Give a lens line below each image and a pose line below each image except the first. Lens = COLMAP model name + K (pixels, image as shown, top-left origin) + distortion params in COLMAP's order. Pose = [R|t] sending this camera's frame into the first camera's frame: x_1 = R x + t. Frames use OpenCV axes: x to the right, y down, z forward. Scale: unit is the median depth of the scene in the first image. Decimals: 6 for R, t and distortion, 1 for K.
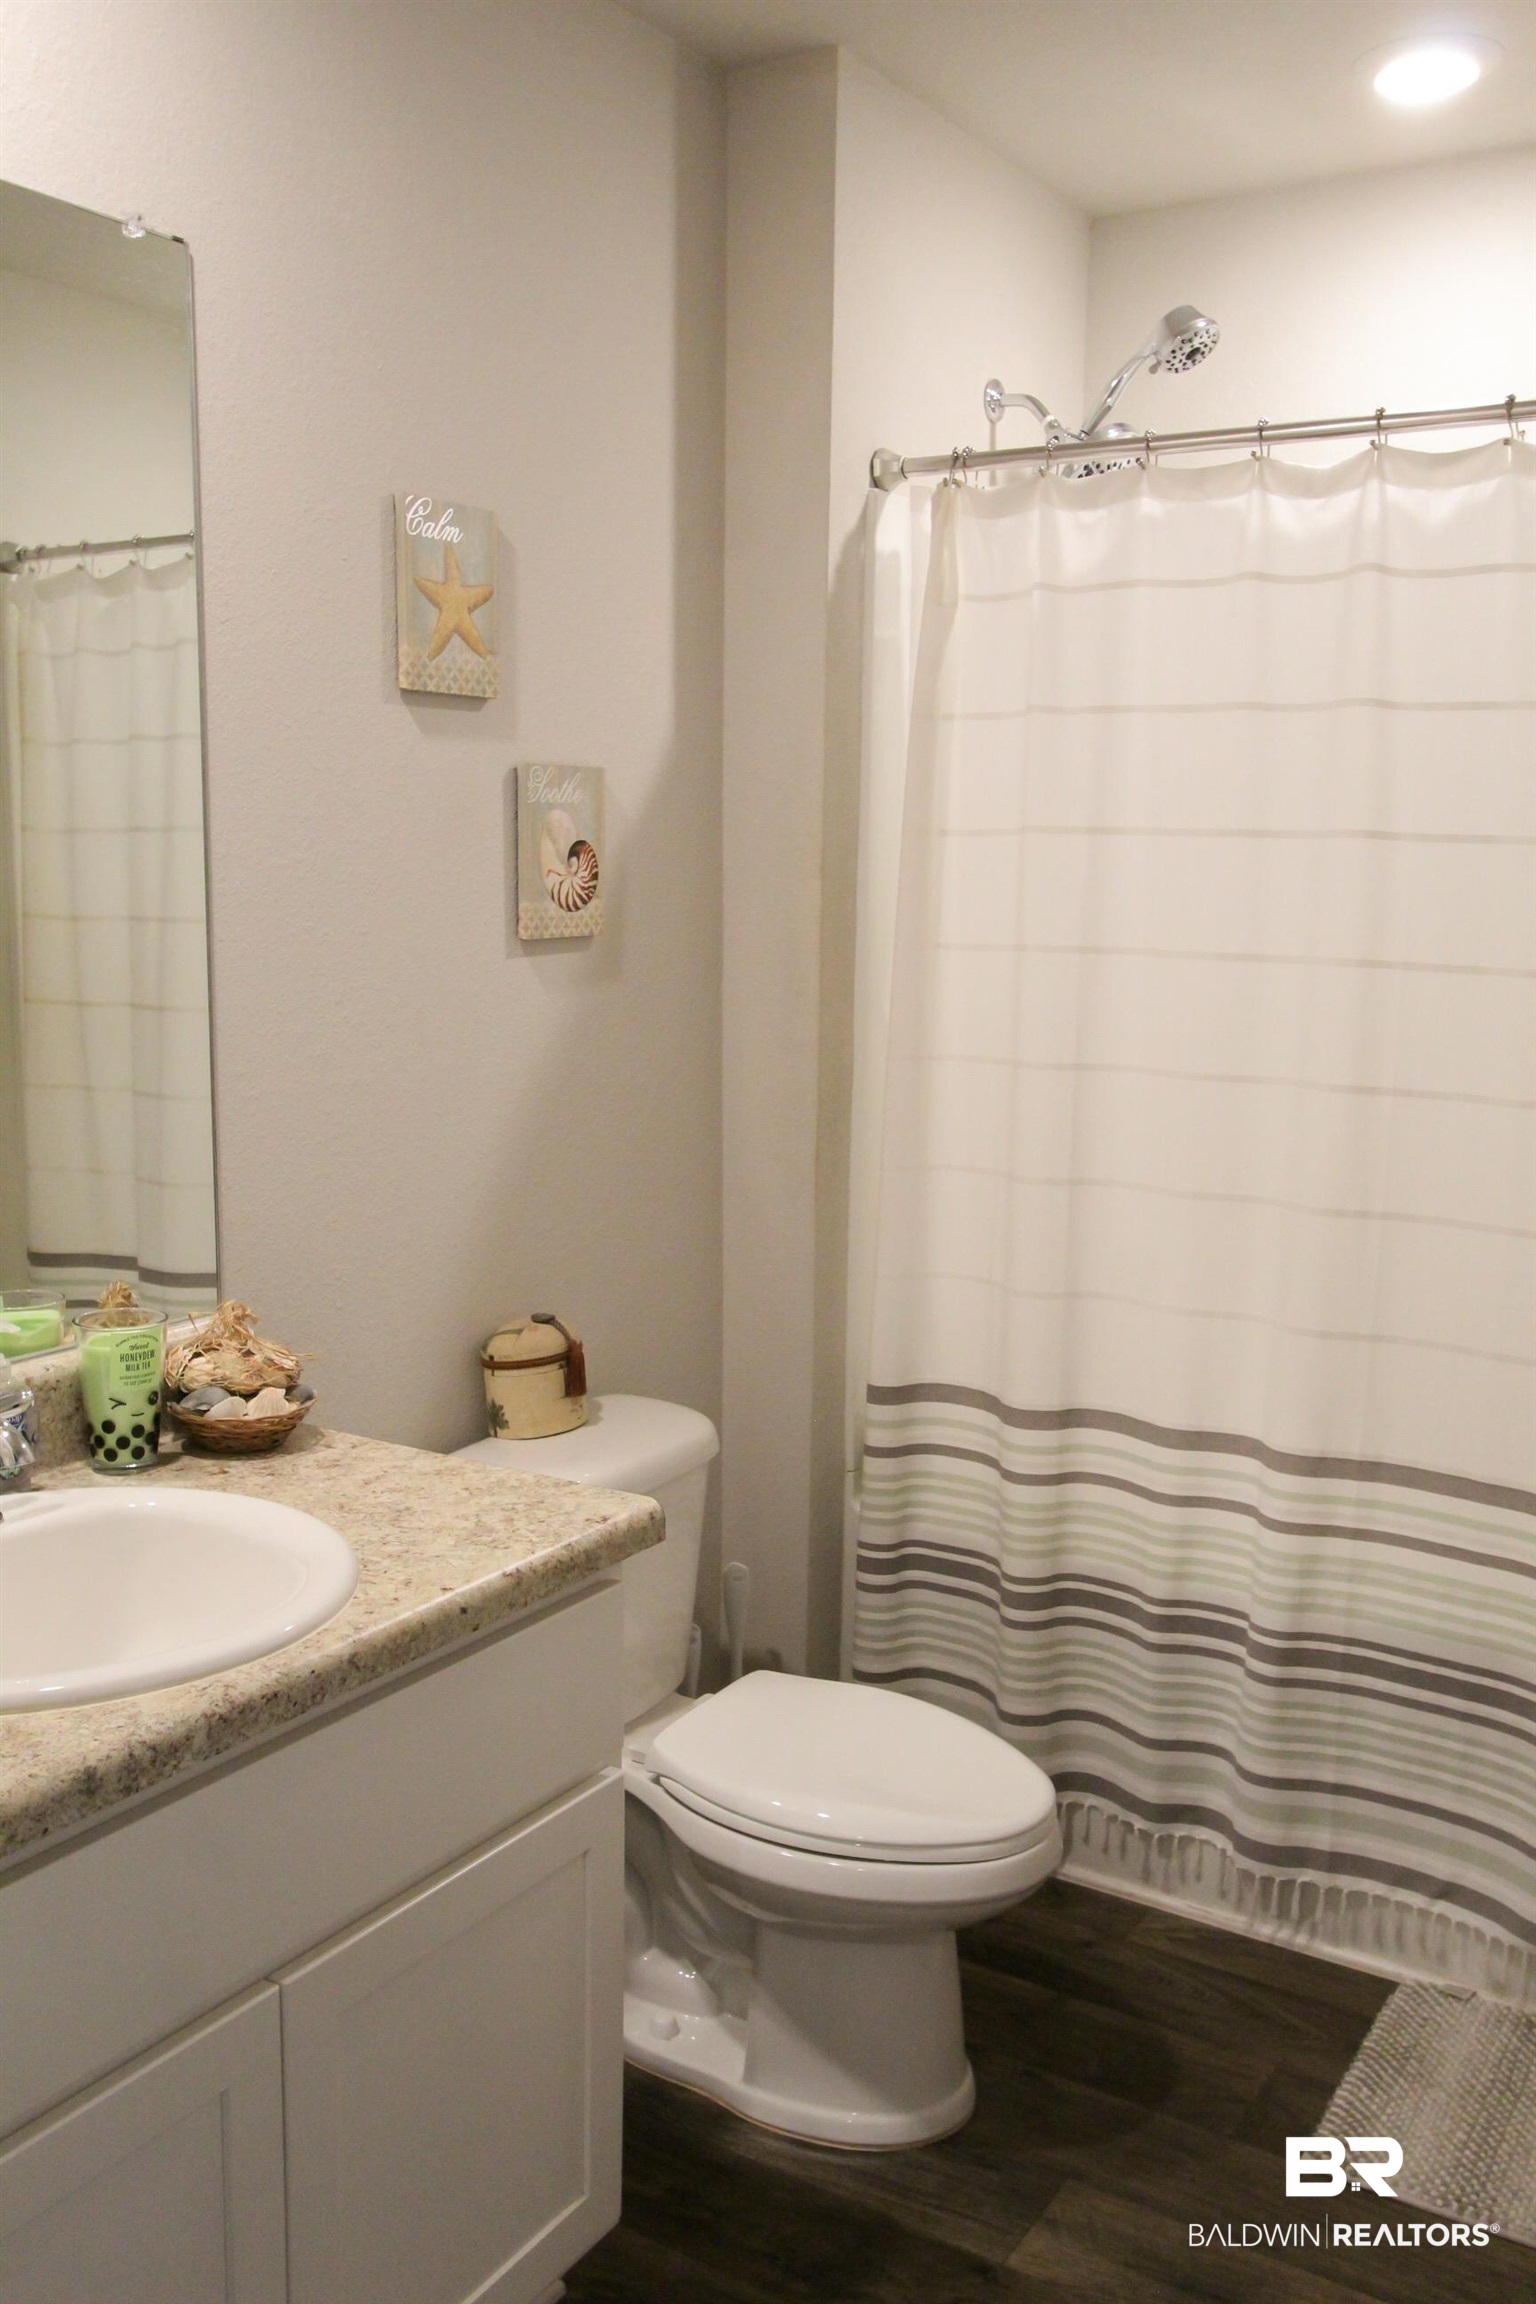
lens RADIAL K [[2041.3, 0, 760.9], [0, 2041.3, 1152.8], [0, 0, 1]] dist [-0.005185, 0.043372]
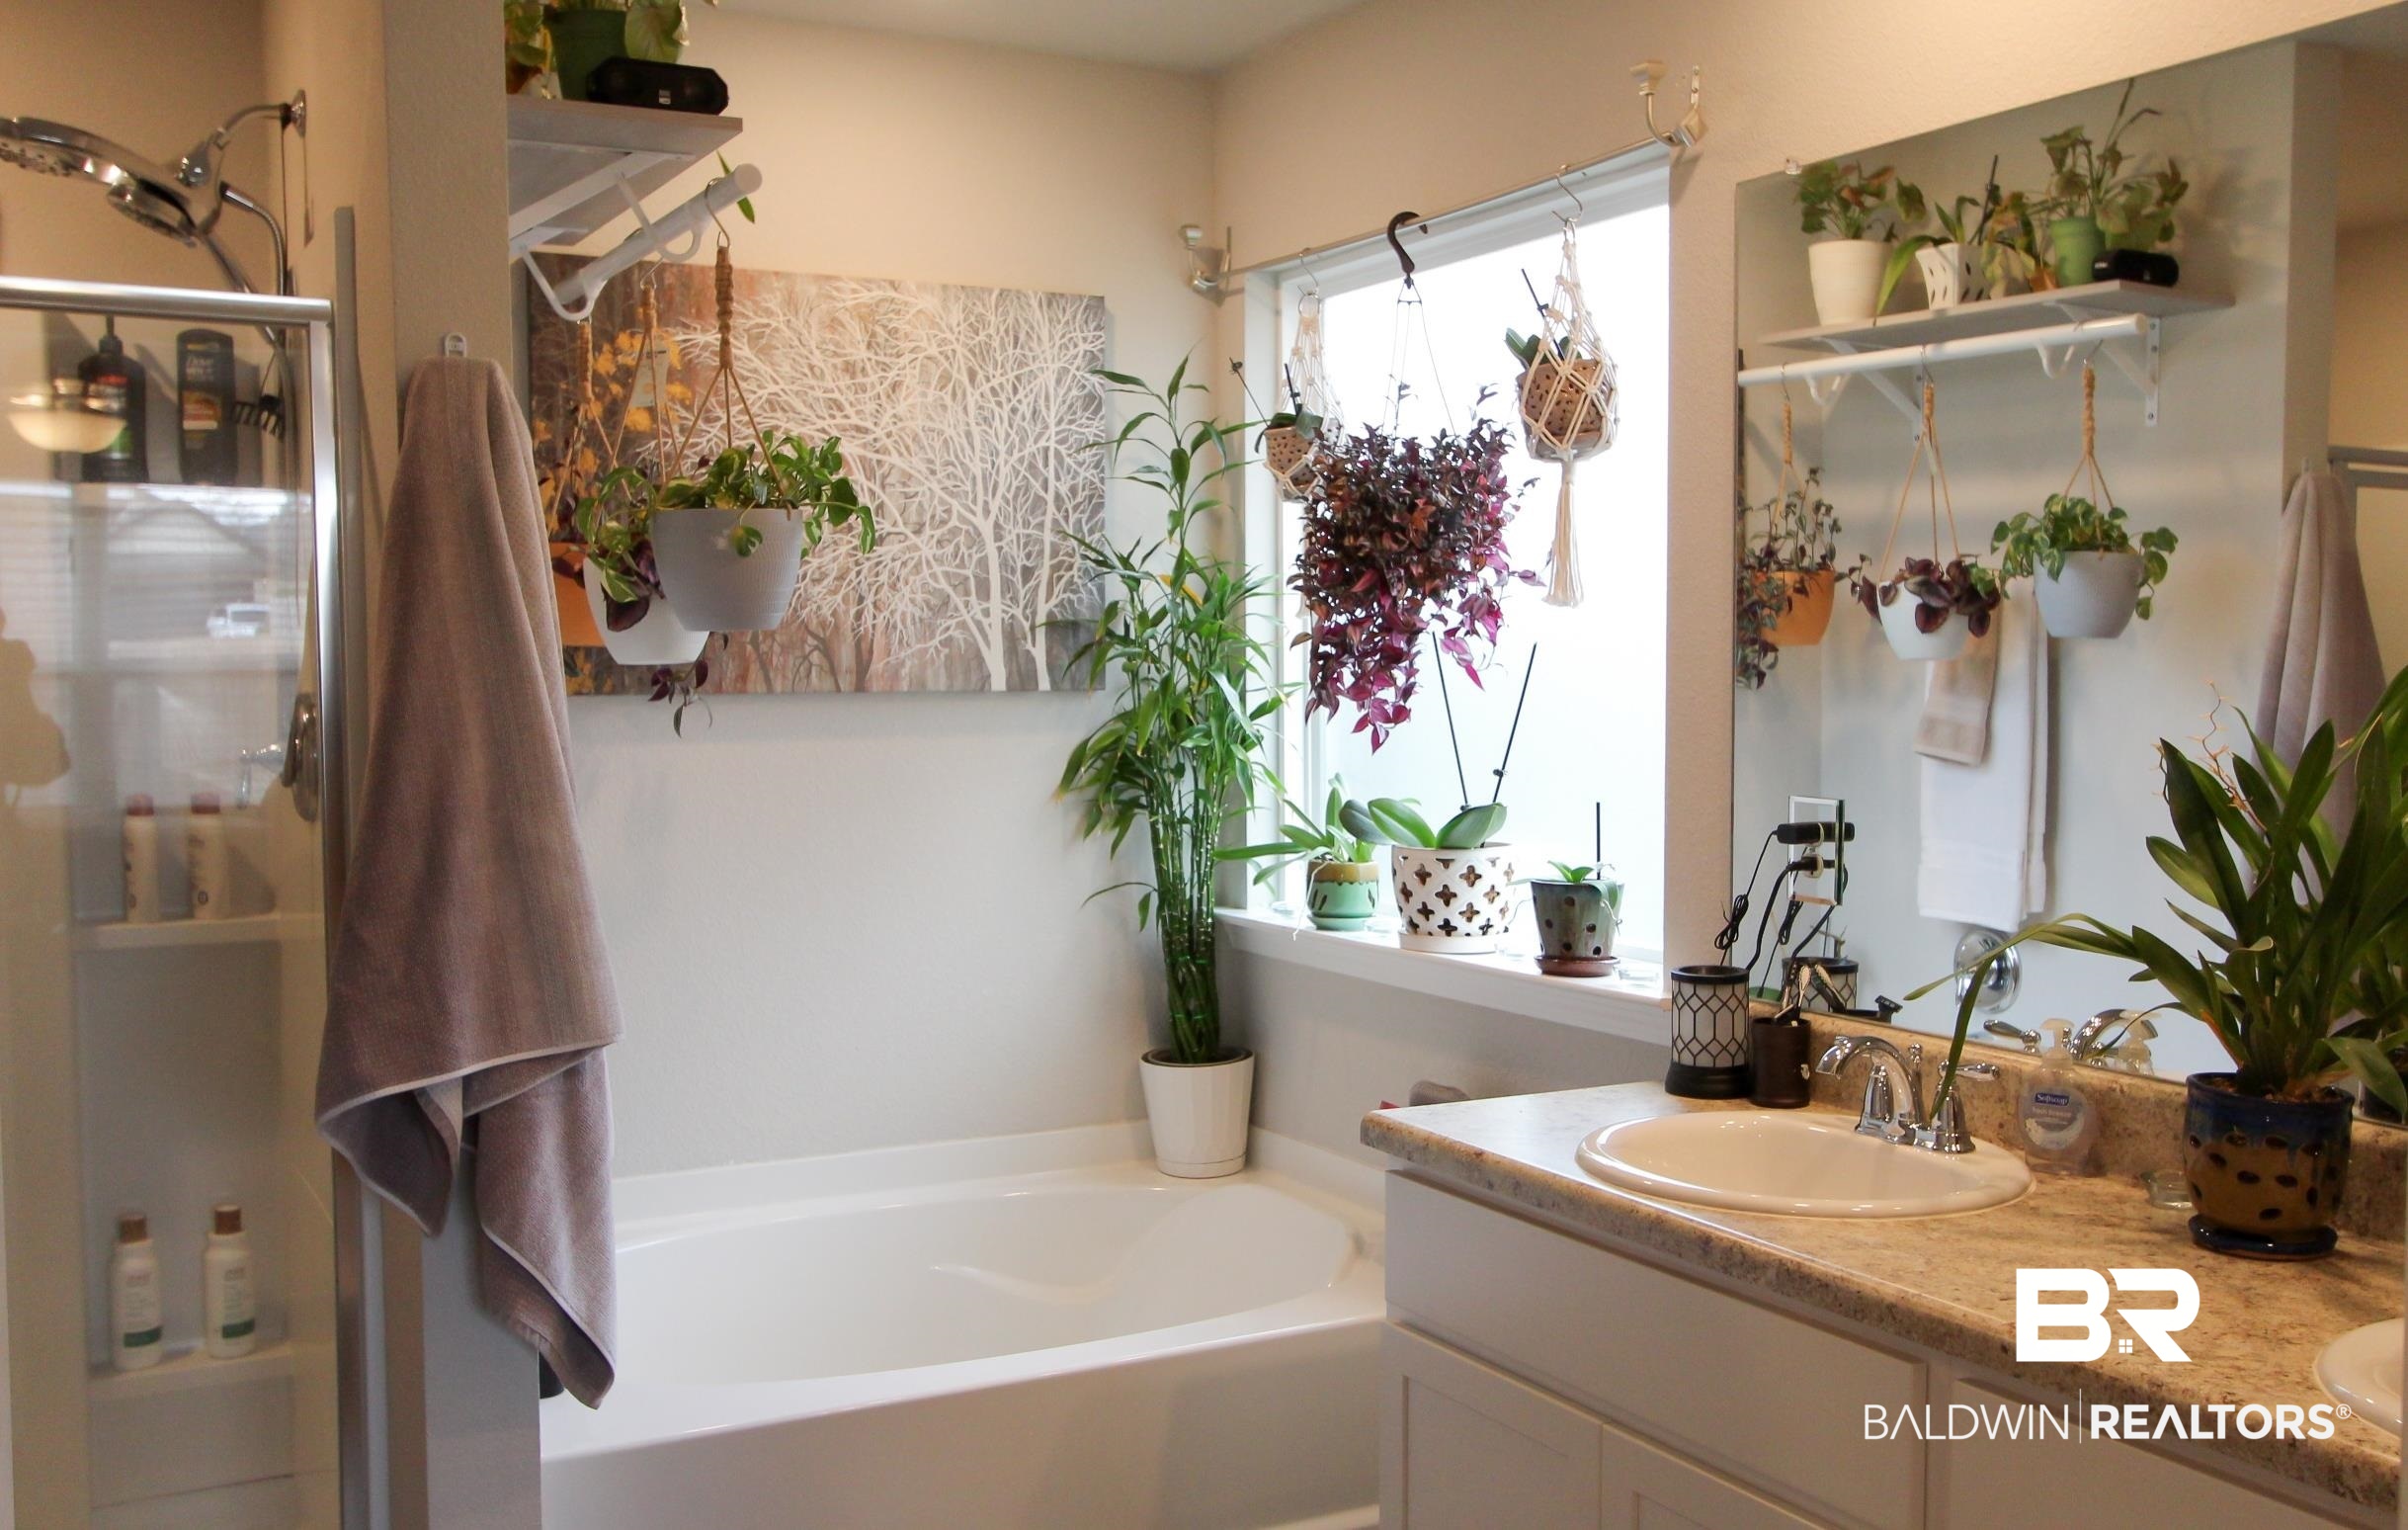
lens RADIAL K [[2399.1, 0, 1204.2], [0, 2399.1, 810.4], [0, 0, 1]] dist [0.007448, 0.000000]
pose [[-0.496019, 0.043980, -0.867197, 0.805663], [-0.140208, 0.981554, 0.129976, -0.103299], [0.856917, 0.186059, -0.480703, 0.885950]]
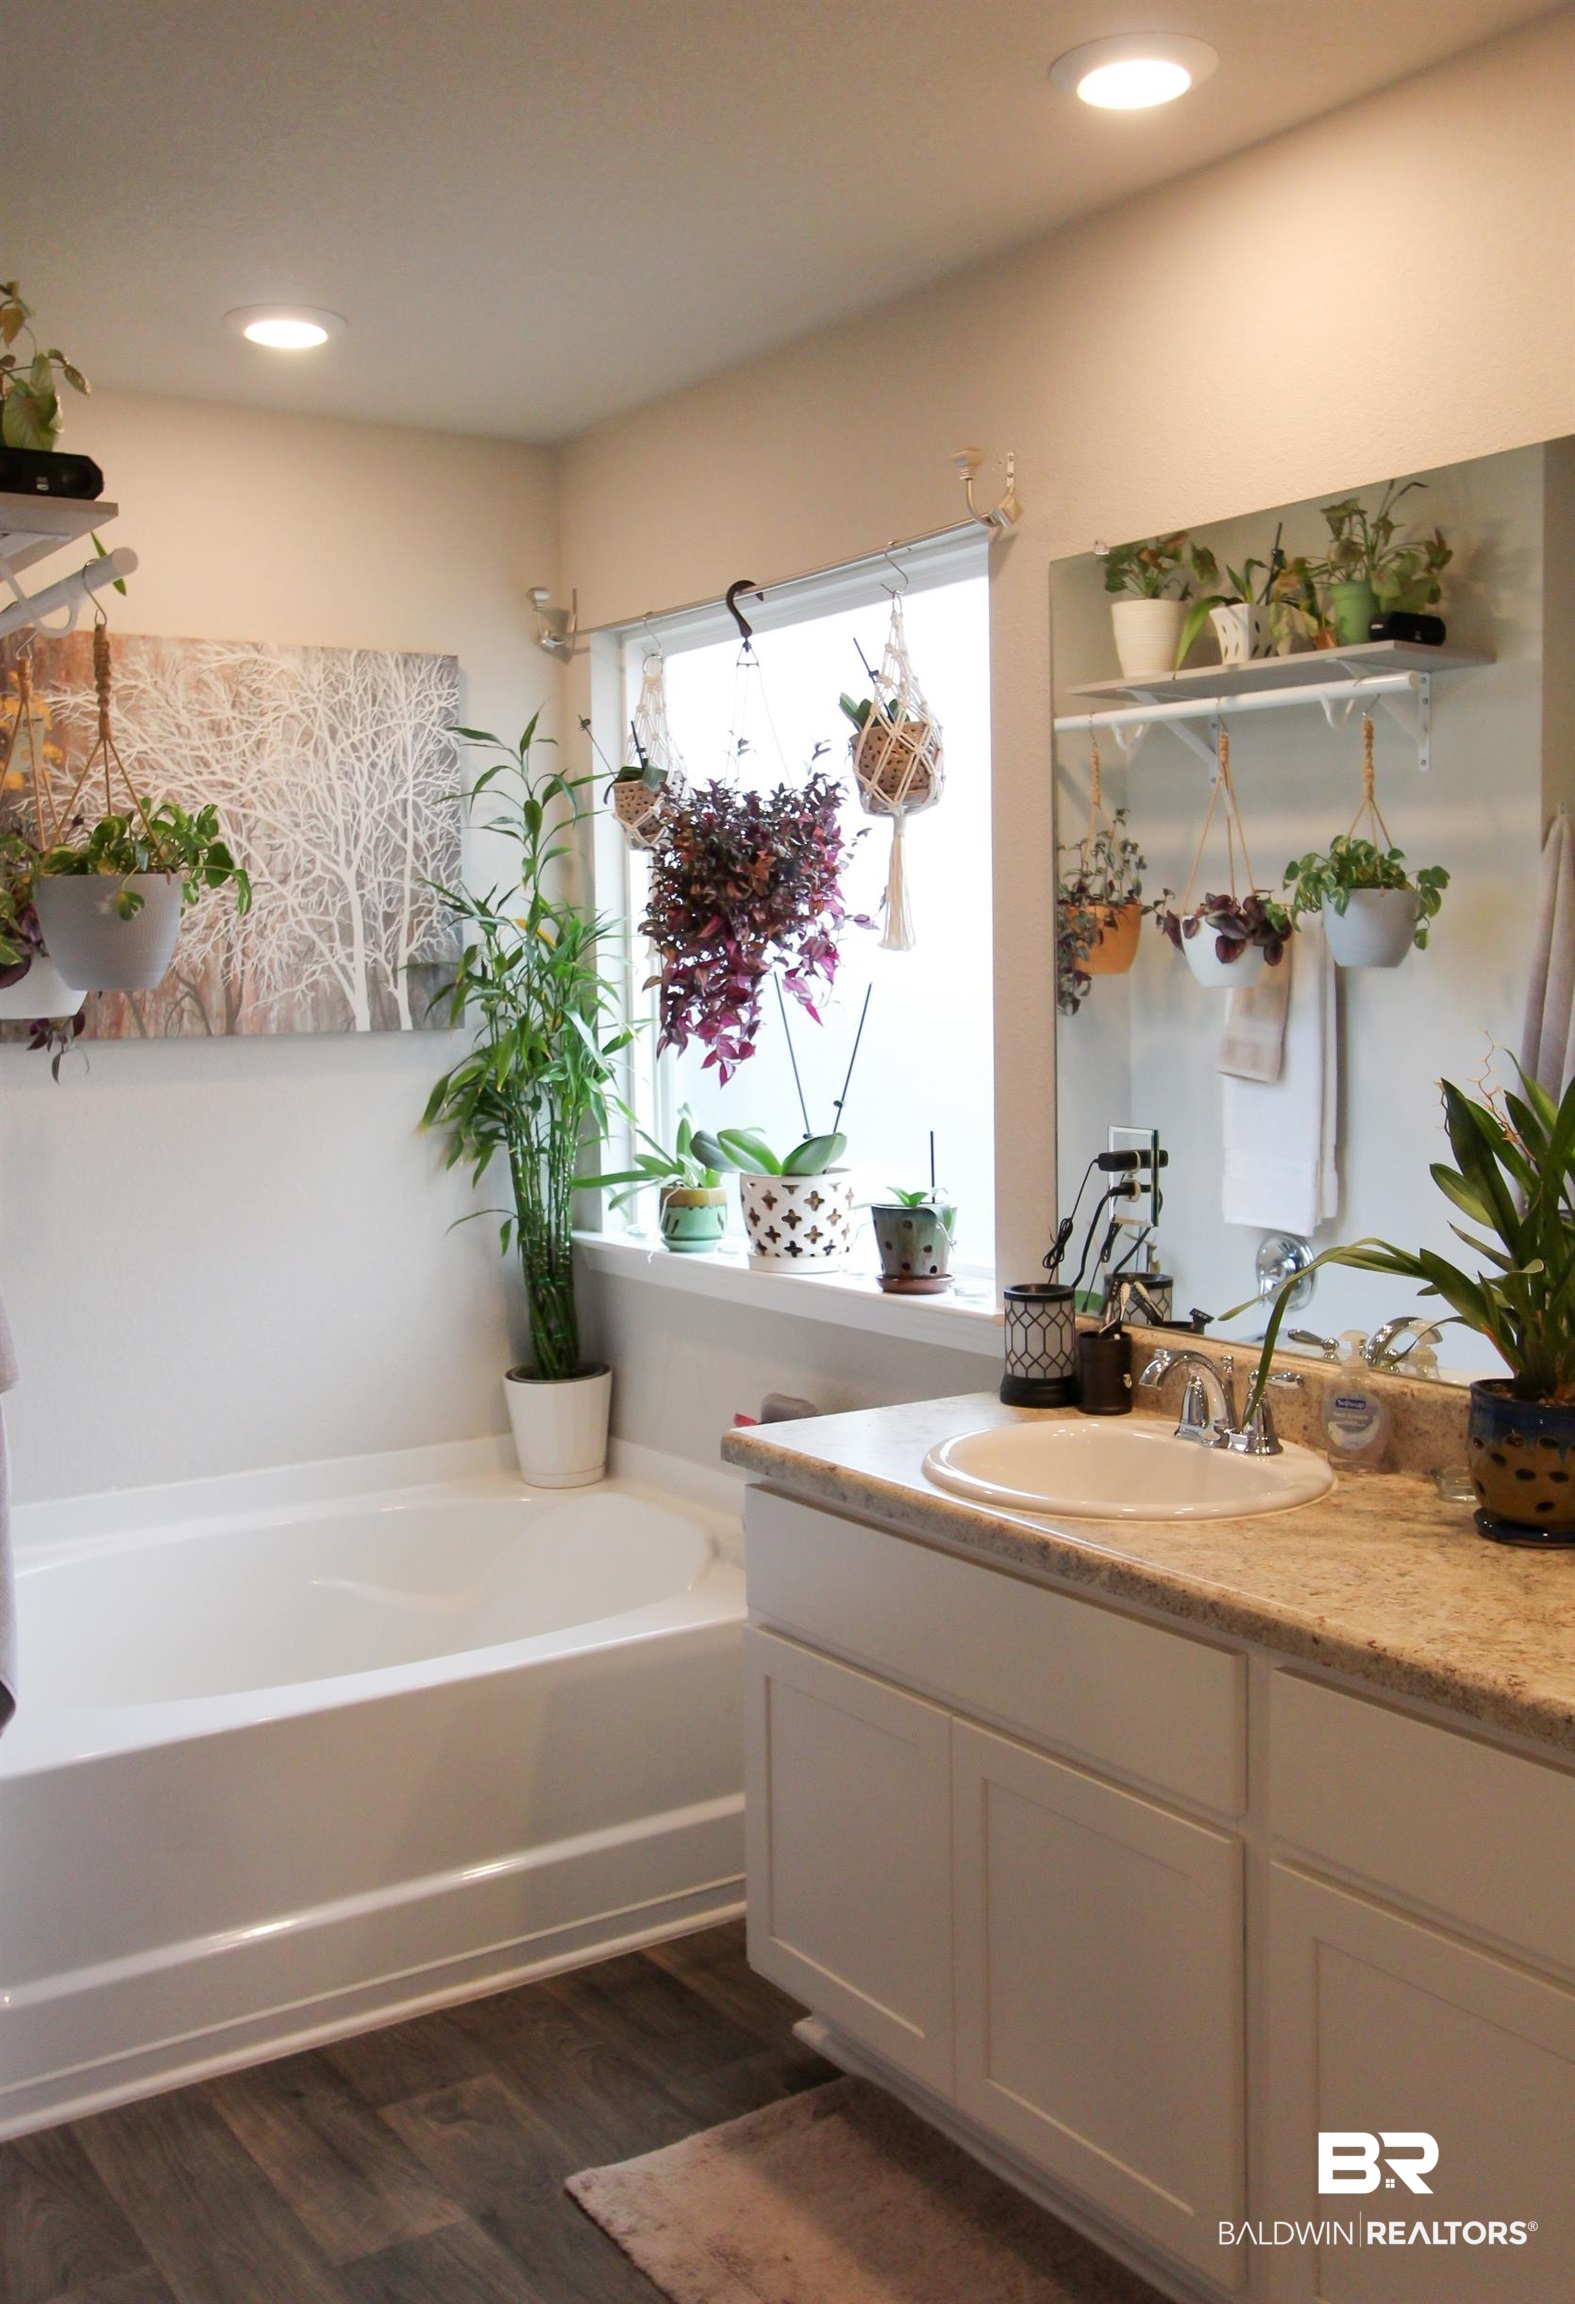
lens RADIAL K [[2300.4, 0, 722.0], [0, 2300.4, 1109.4], [0, 0, 1]] dist [-0.004156, 0.000000]
pose [[-0.425493, 0.051254, -0.903509, 0.838112], [-0.132232, 0.984158, 0.118102, -0.126452], [0.895249, 0.169724, -0.411975, 0.882693]]
